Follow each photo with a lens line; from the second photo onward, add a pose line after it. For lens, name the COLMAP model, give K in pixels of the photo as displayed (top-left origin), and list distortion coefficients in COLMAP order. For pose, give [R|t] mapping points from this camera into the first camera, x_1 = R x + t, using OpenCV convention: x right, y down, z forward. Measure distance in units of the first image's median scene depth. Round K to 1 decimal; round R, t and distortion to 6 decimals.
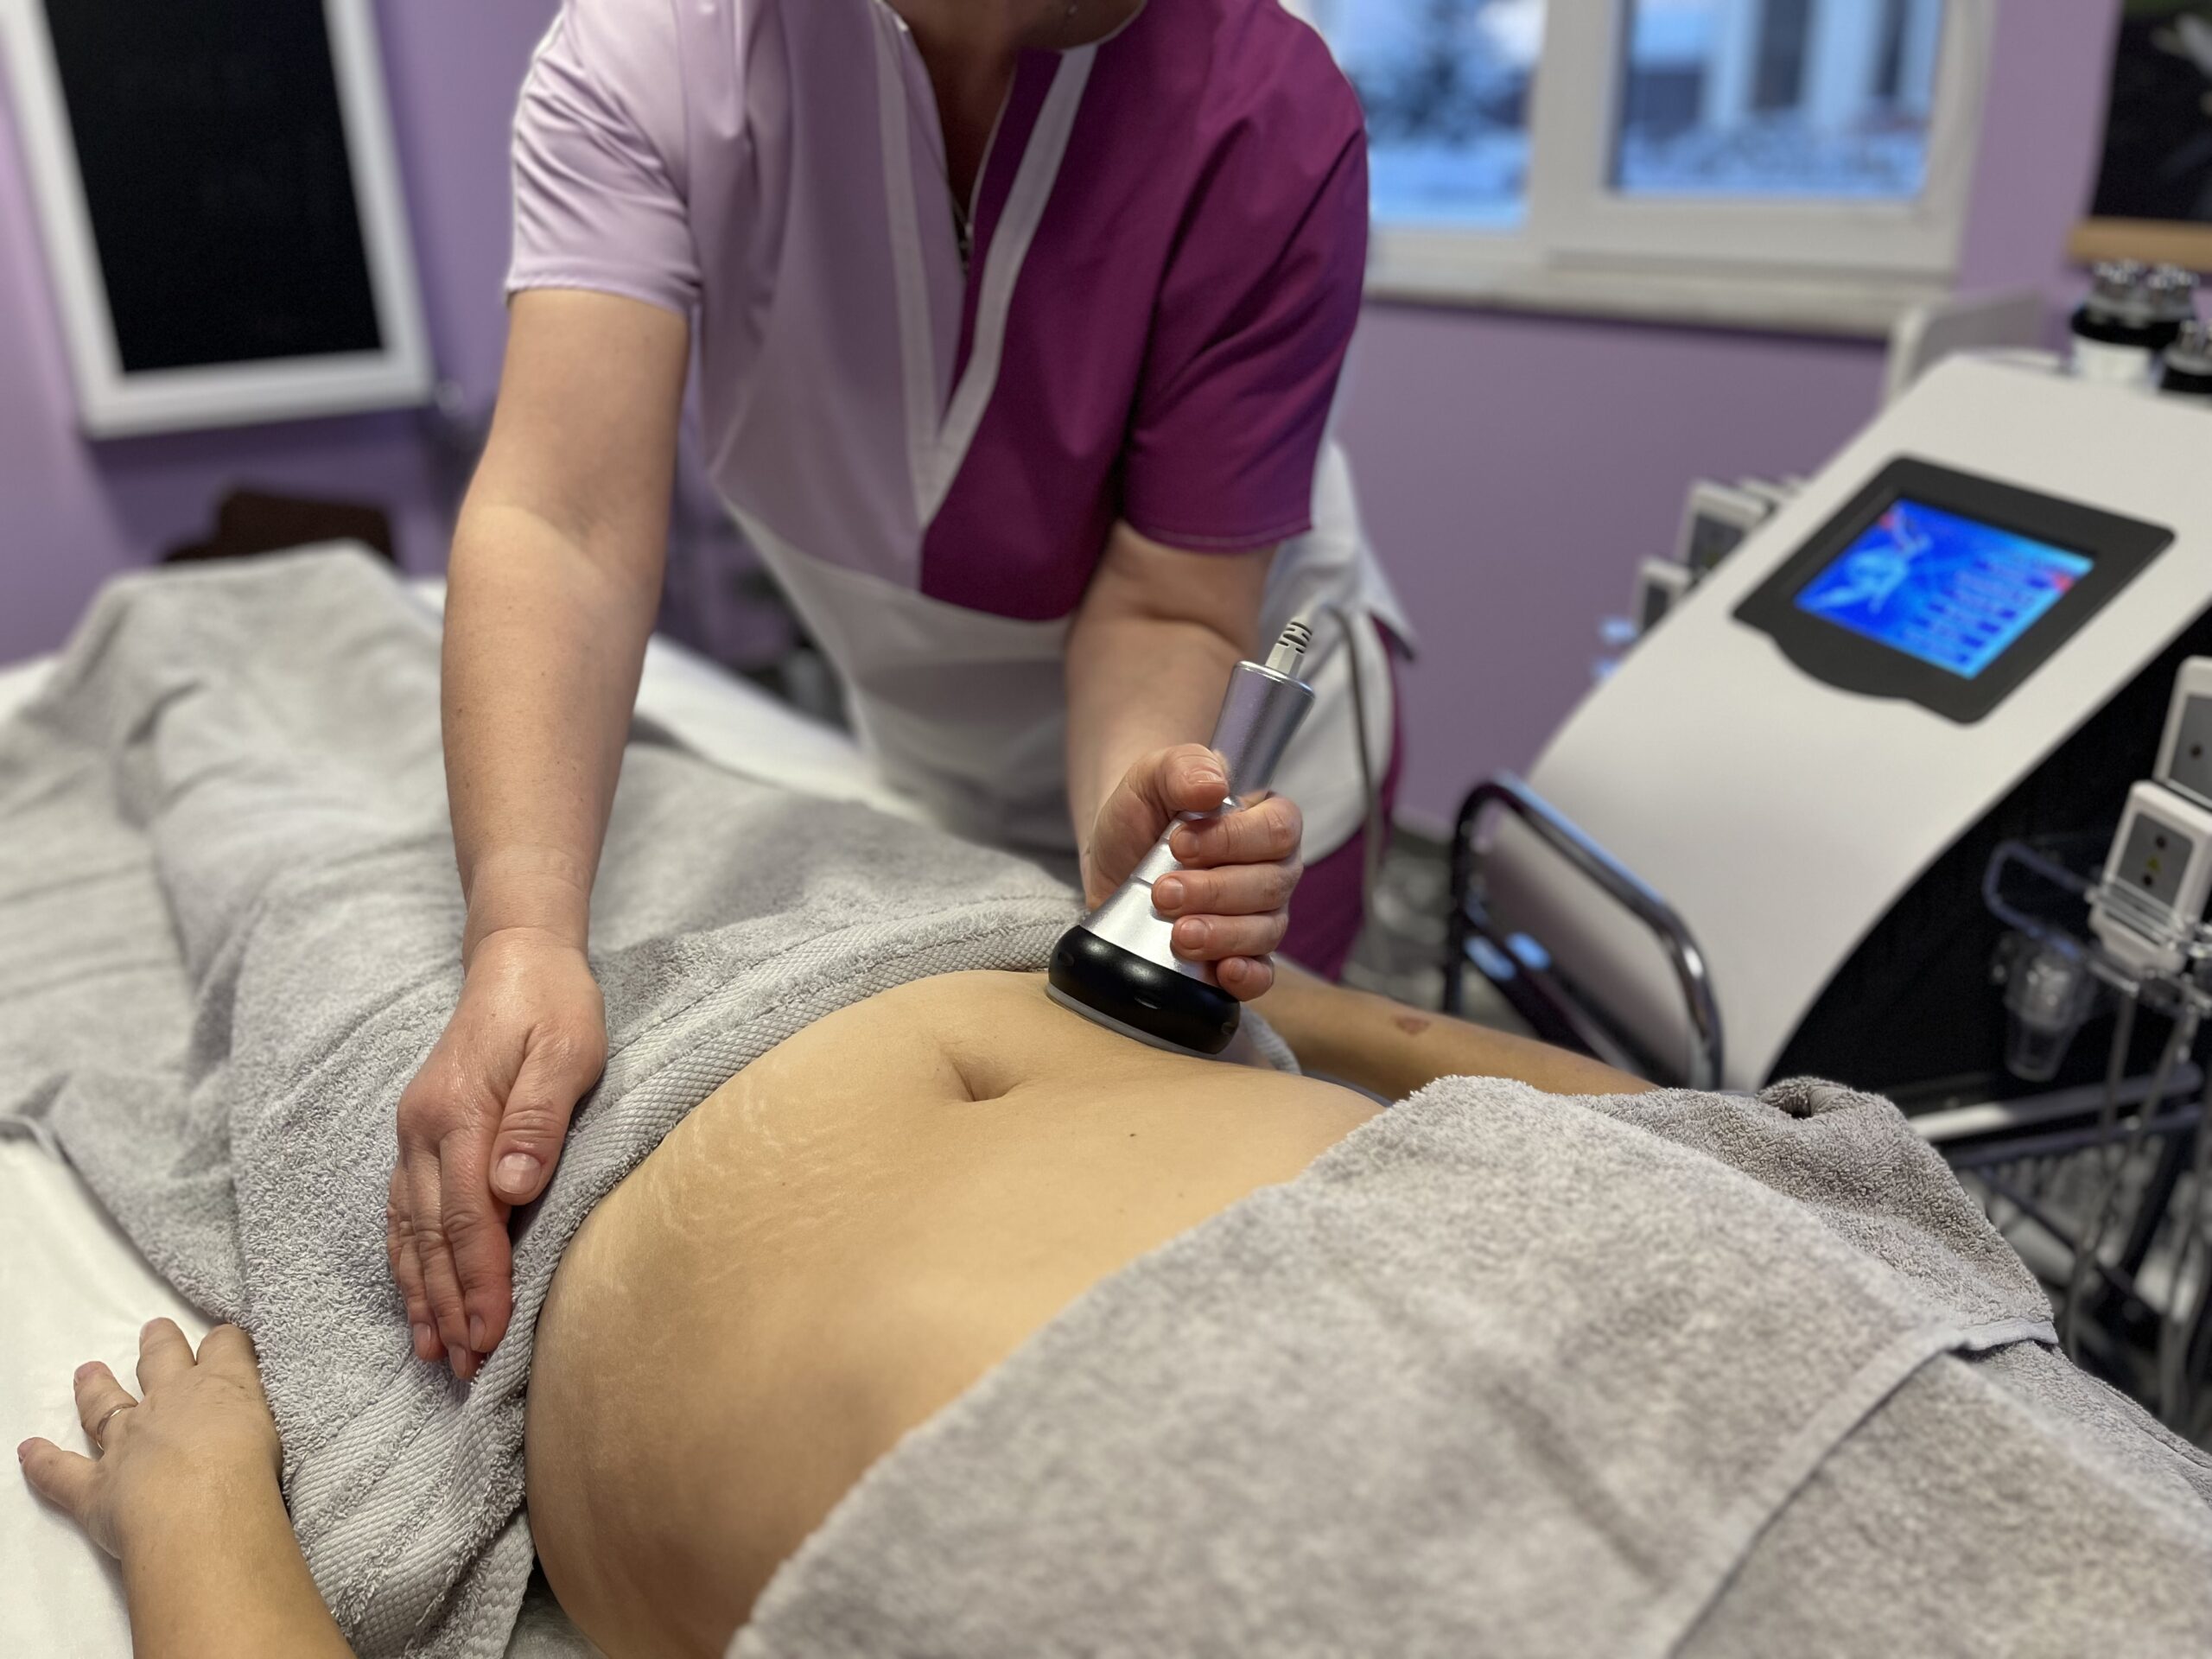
lens RADIAL K [[1654.5, 0, 1106.0], [0, 1654.5, 829.5], [0, 0, 1]] dist [-0.090998, 0.157473]
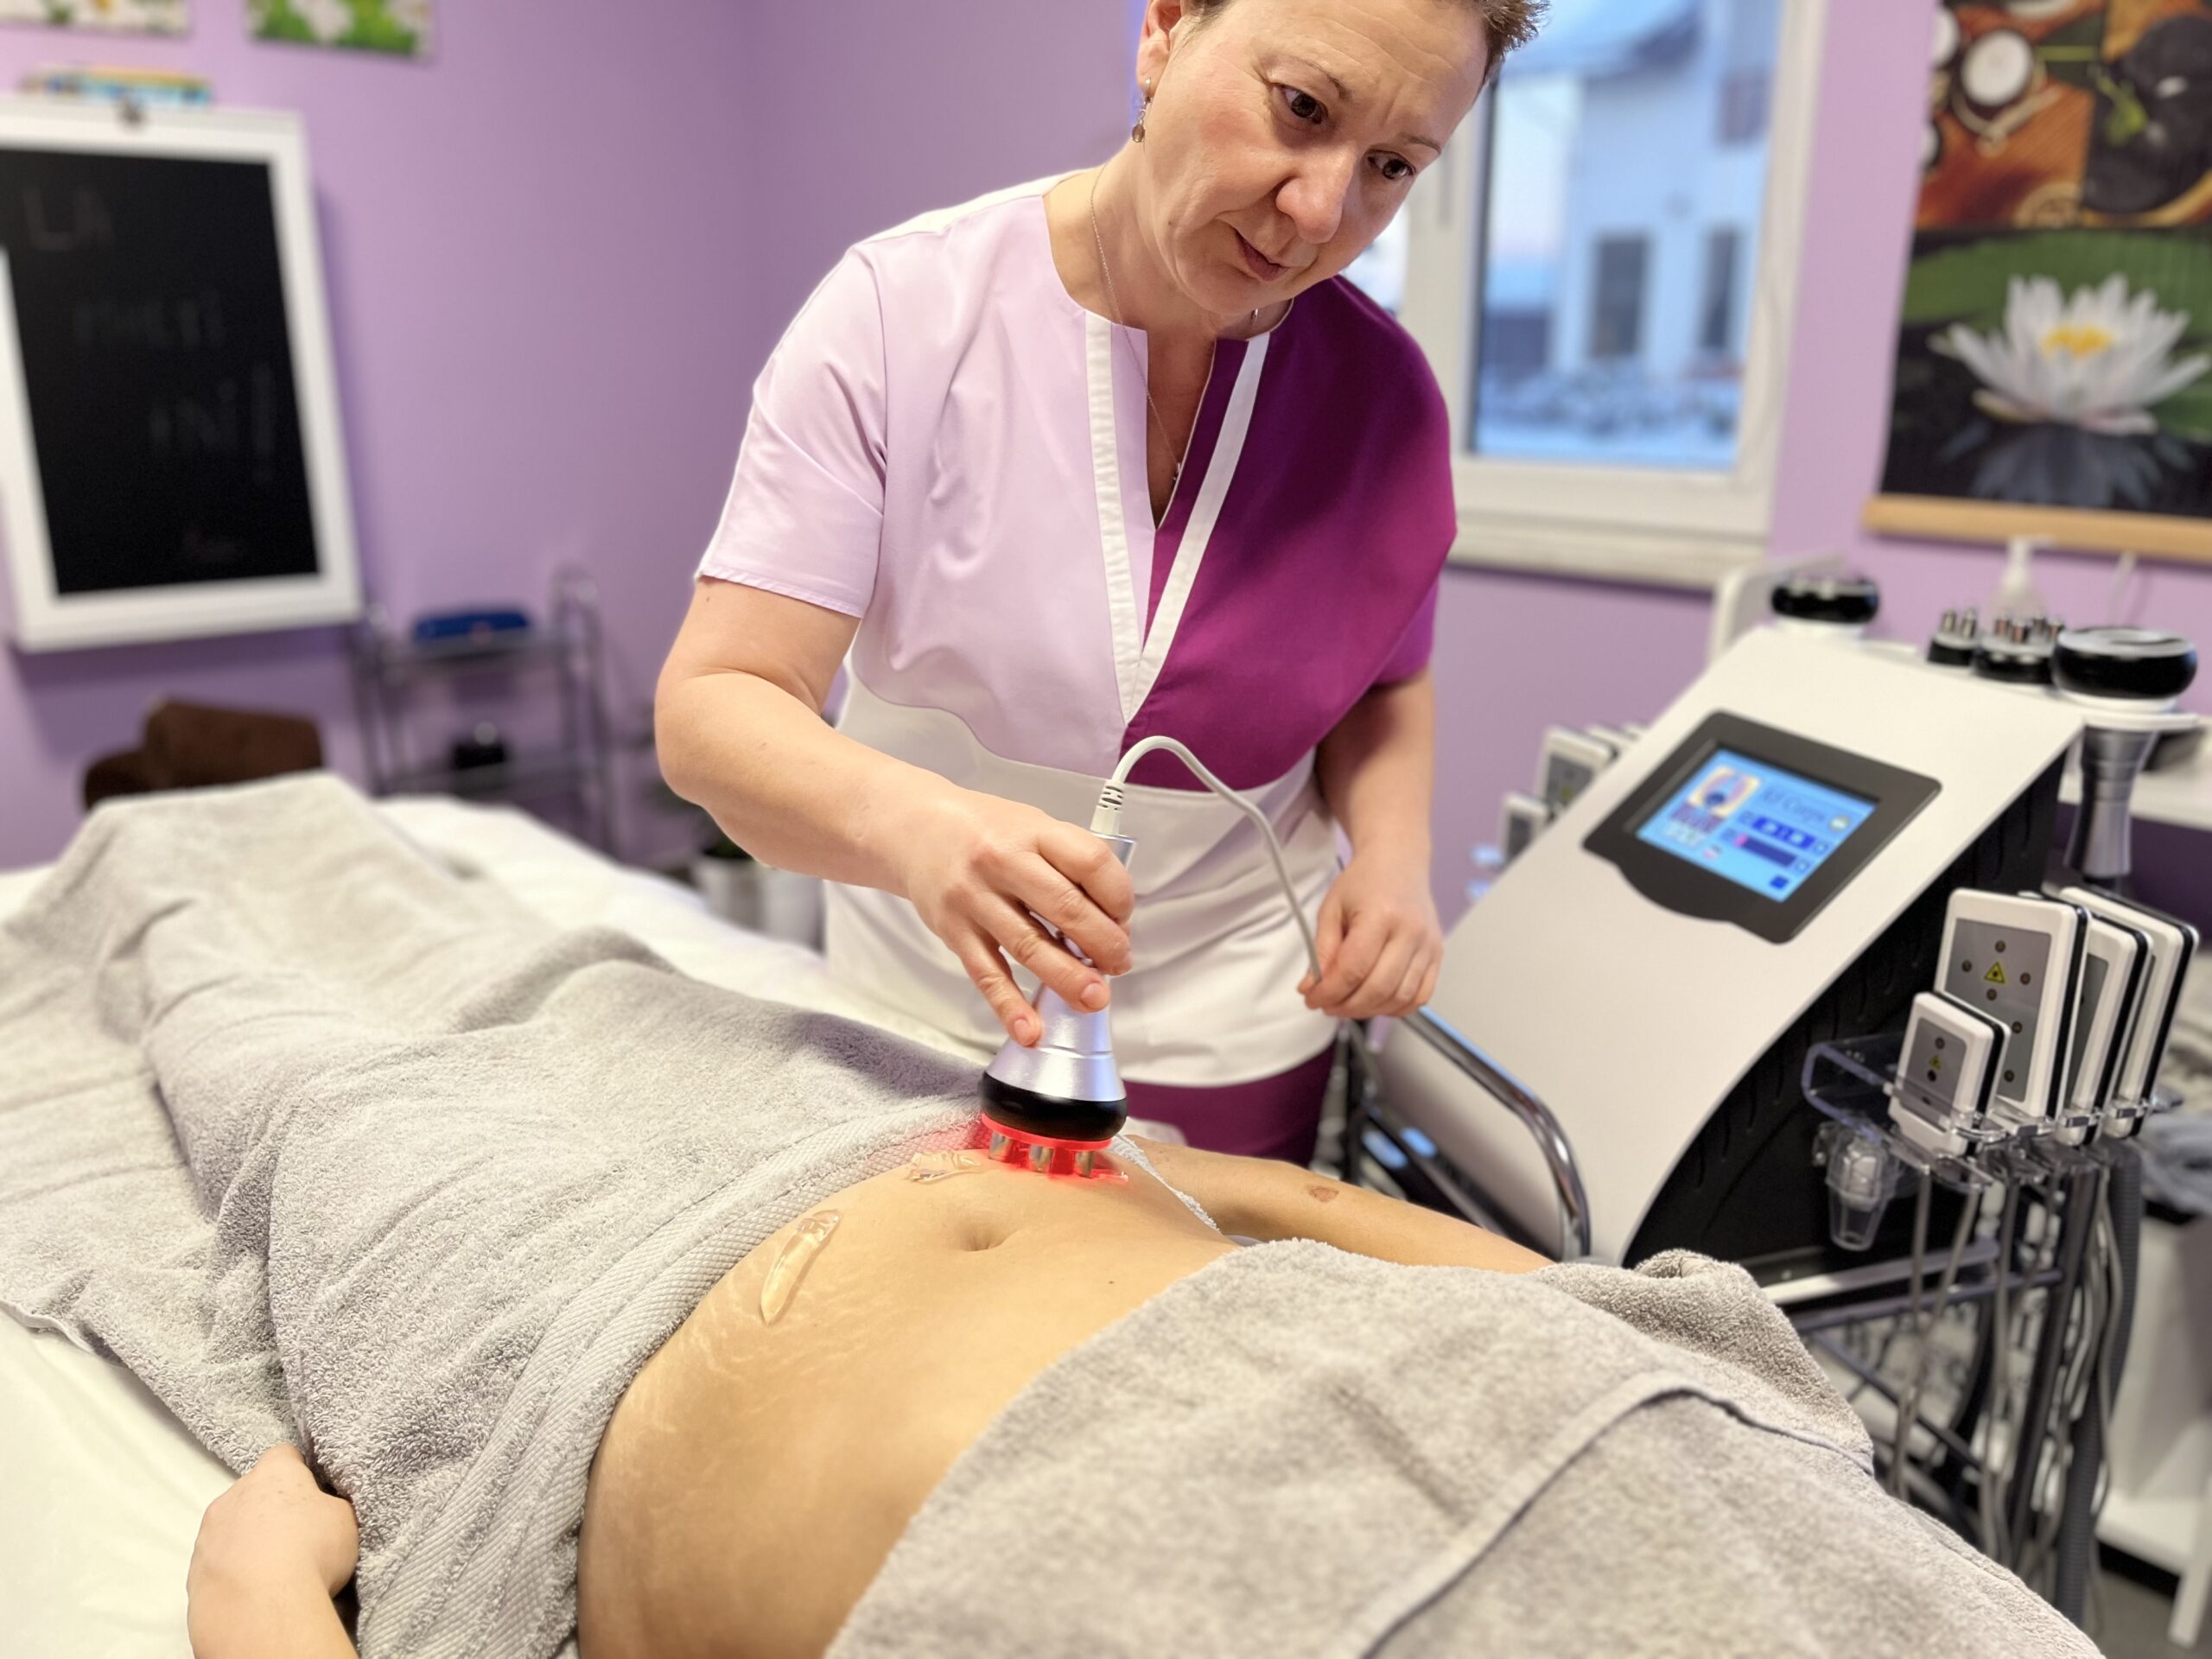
lens RADIAL K [[1658.0, 0, 1106.0], [0, 1658.0, 829.5], [0, 0, 1]] dist [0.044949, -0.001751]
pose [[0.997908, 0.002542, 0.064593, -0.037780], [0.004989, 0.993218, -0.116163, -0.007970], [-0.064450, 0.116242, 0.991128, -0.179324]]
